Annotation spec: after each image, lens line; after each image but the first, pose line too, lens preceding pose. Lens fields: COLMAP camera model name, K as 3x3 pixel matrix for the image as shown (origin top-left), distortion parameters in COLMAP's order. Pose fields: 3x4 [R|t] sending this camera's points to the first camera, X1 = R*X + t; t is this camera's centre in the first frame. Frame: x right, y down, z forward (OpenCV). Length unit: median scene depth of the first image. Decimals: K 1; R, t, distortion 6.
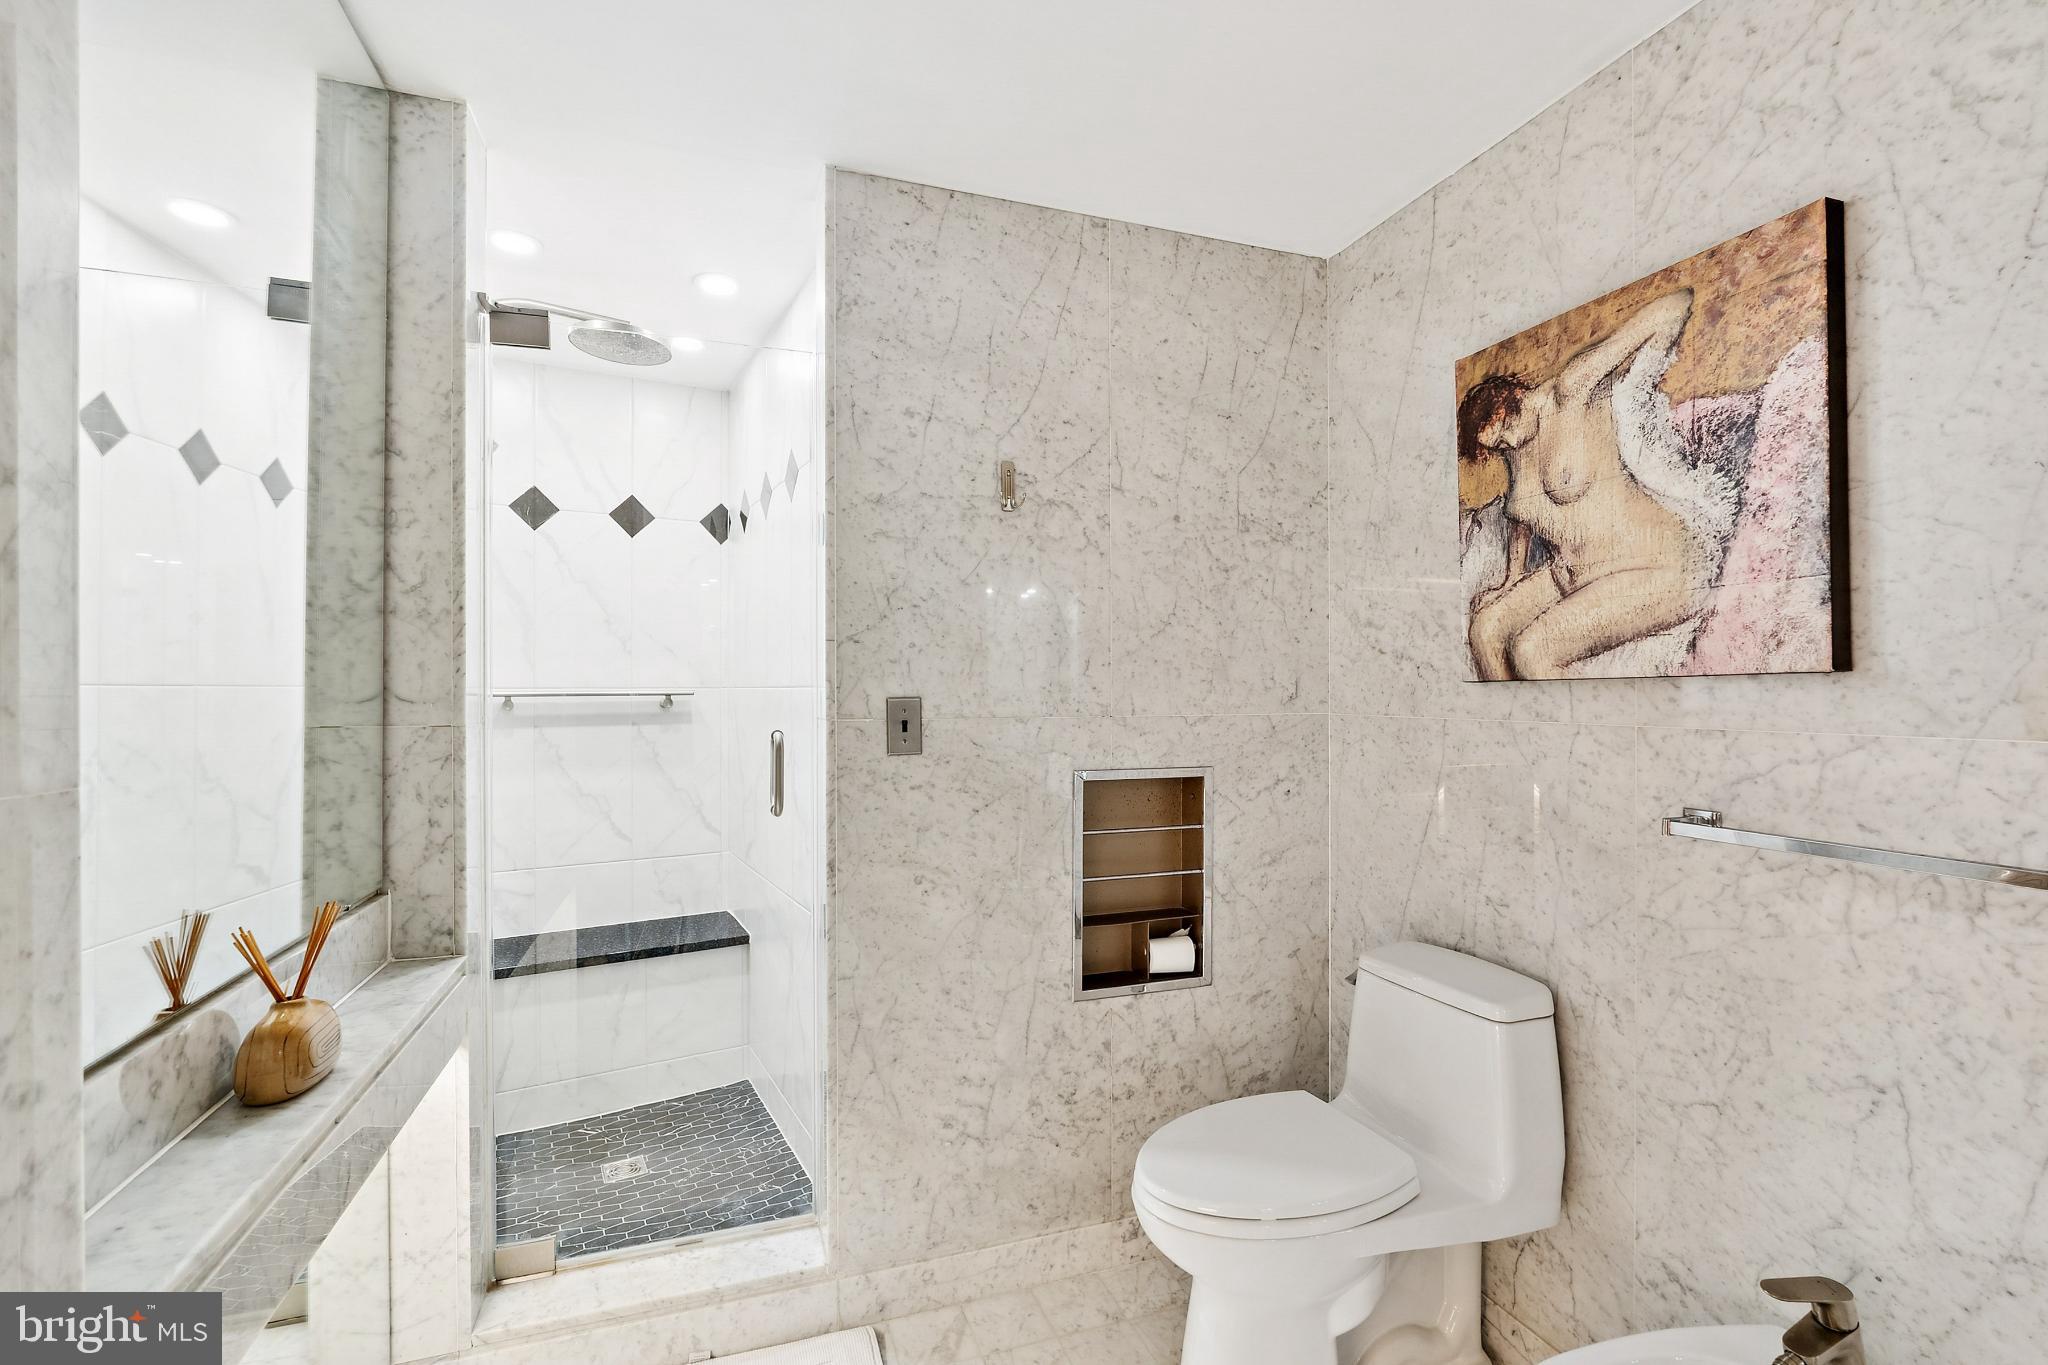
lens RADIAL K [[919.5, 0, 1021.7], [0, 919.5, 694.9], [0, 0, 1]] dist [-0.009900, 0.000973]
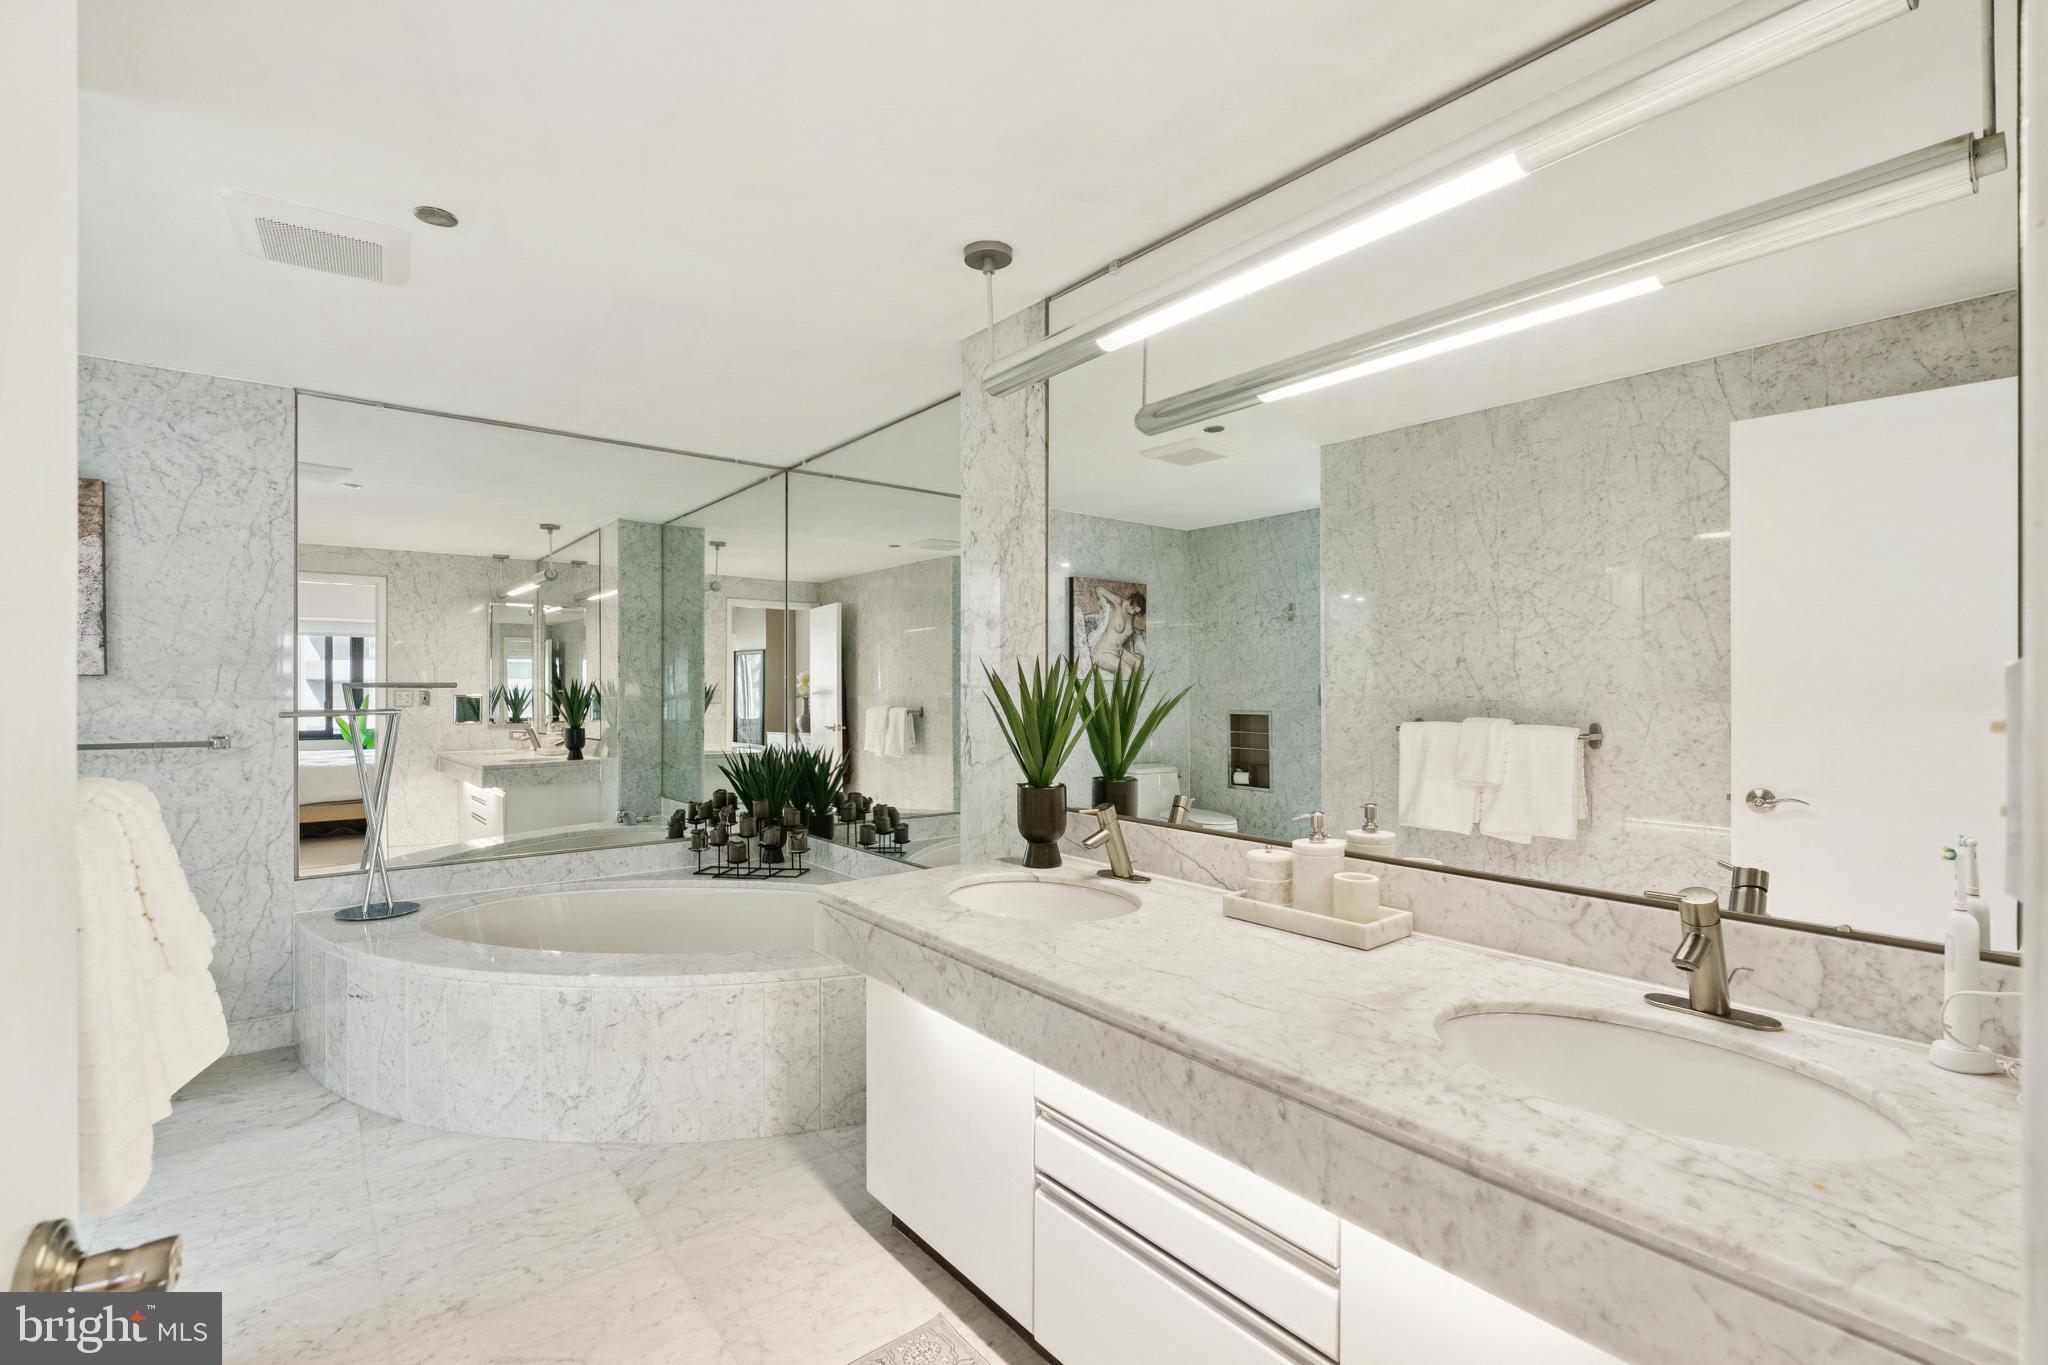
lens RADIAL K [[919.5, 0, 1021.0], [0, 919.5, 688.4], [0, 0, 1]] dist [-0.009900, 0.000973]
pose [[-0.330905, -0.000066, 0.943664, -2.371759], [0.002392, 0.999997, 0.000909, 0.015098], [-0.943661, 0.002558, -0.330904, -0.546729]]
